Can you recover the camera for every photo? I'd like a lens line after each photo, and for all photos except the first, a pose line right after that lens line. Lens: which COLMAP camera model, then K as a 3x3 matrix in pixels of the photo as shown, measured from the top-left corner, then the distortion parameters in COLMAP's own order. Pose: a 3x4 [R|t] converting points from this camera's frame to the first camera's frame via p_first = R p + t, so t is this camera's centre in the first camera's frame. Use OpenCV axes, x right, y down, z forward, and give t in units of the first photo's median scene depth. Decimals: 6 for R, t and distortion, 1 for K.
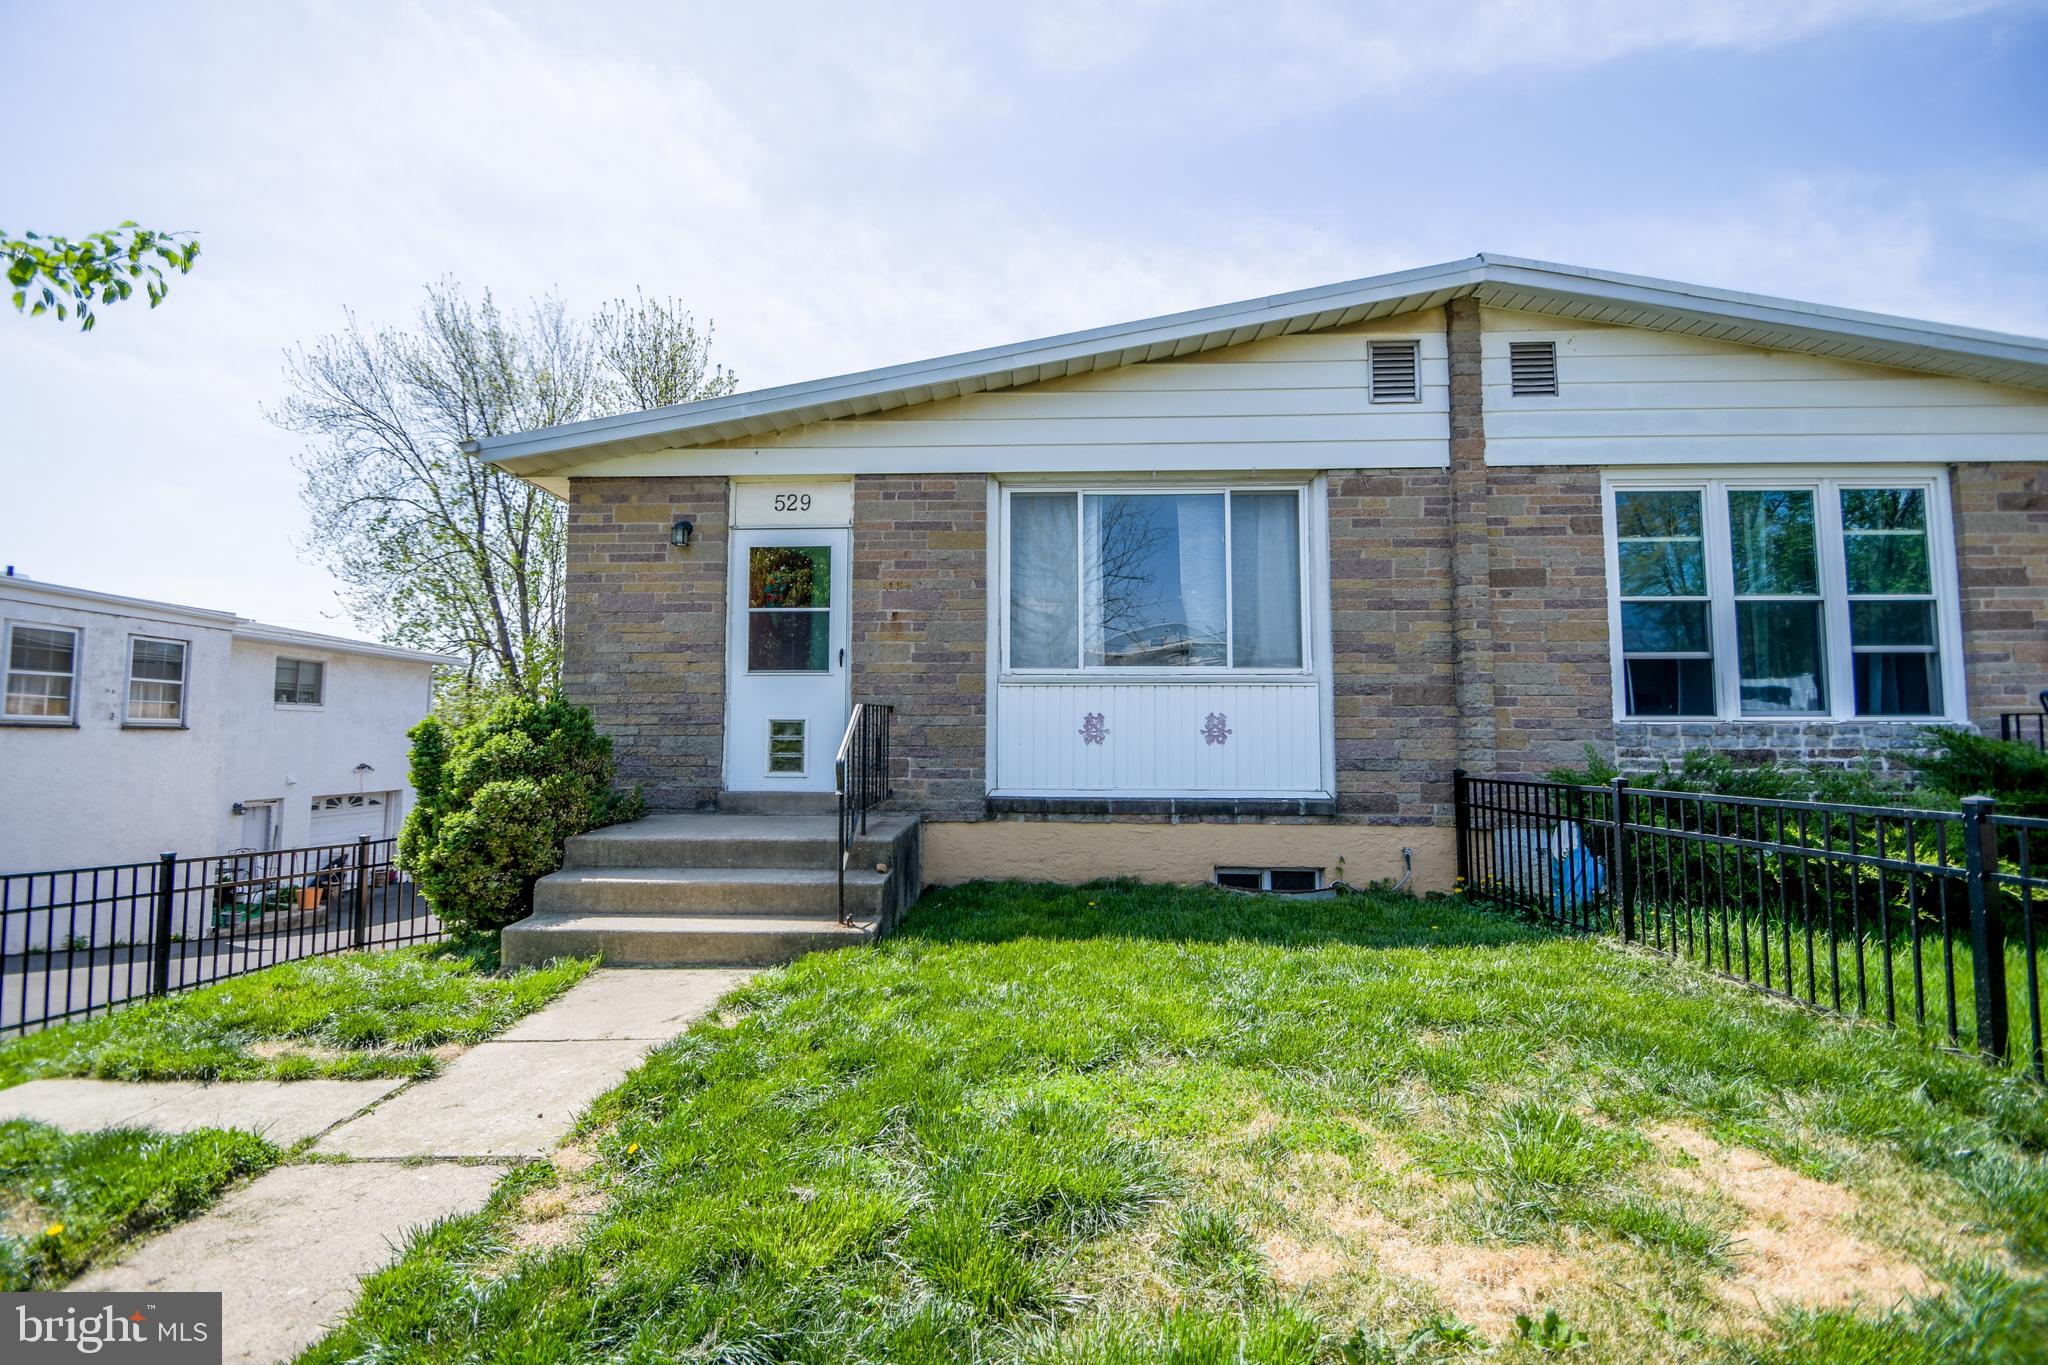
lens RADIAL K [[890.6, 0, 1024.0], [0, 890.6, 682.5], [0, 0, 1]] dist [-0.000259, -0.000001]
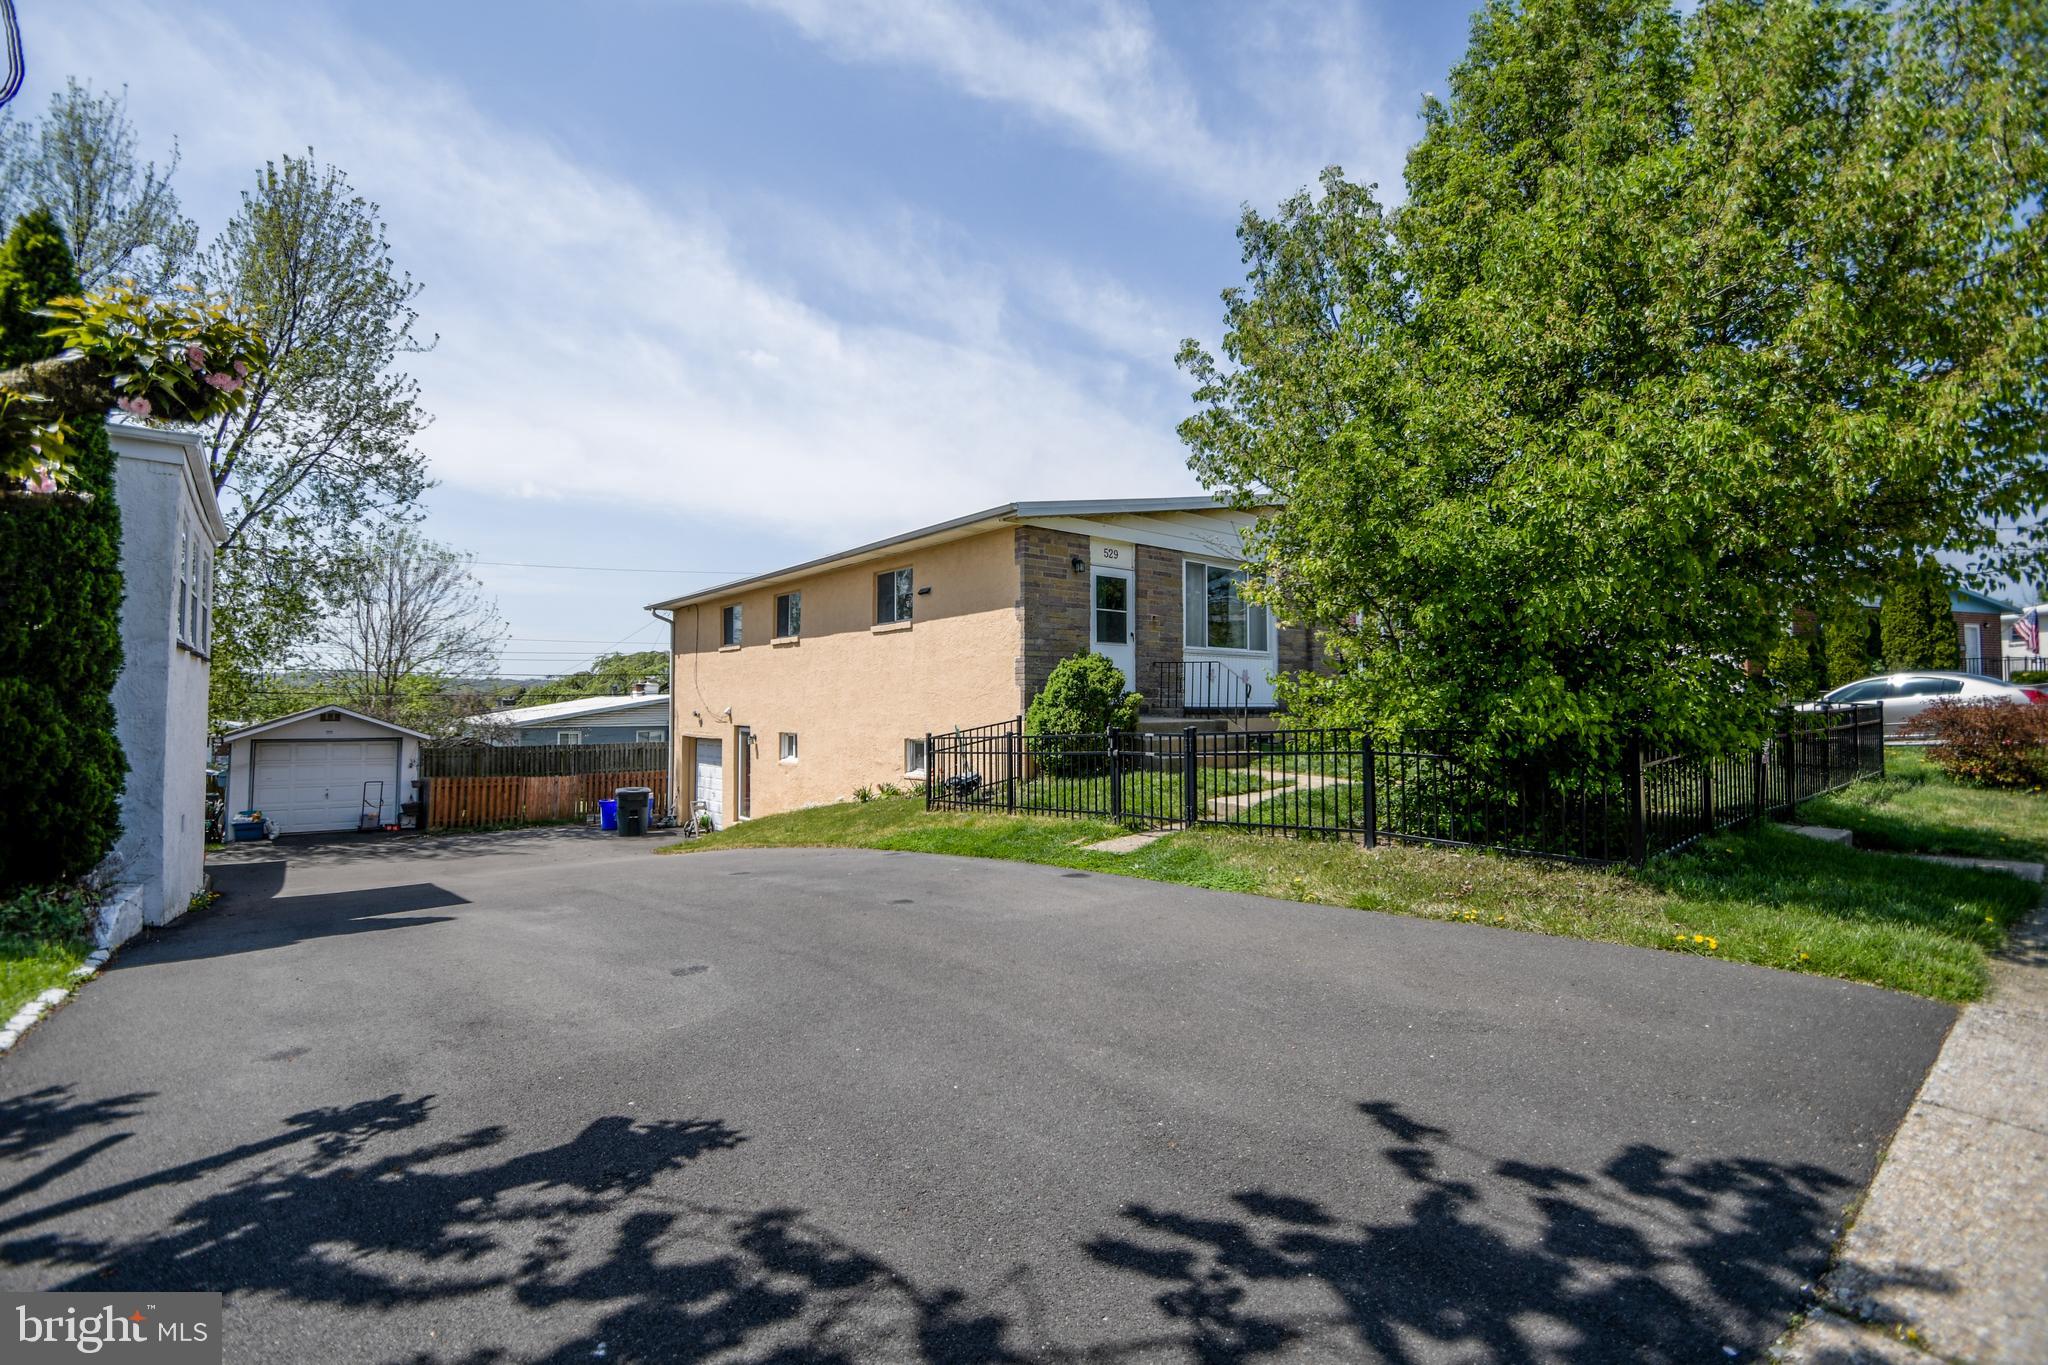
lens RADIAL K [[890.6, 0, 1024.0], [0, 890.6, 682.5], [0, 0, 1]] dist [-0.000259, -0.000001]
pose [[0.744333, 0.013694, 0.667668, -1.677194], [-0.043341, 0.998672, 0.027835, 0.027135], [-0.666401, -0.049656, 0.743938, -0.303737]]
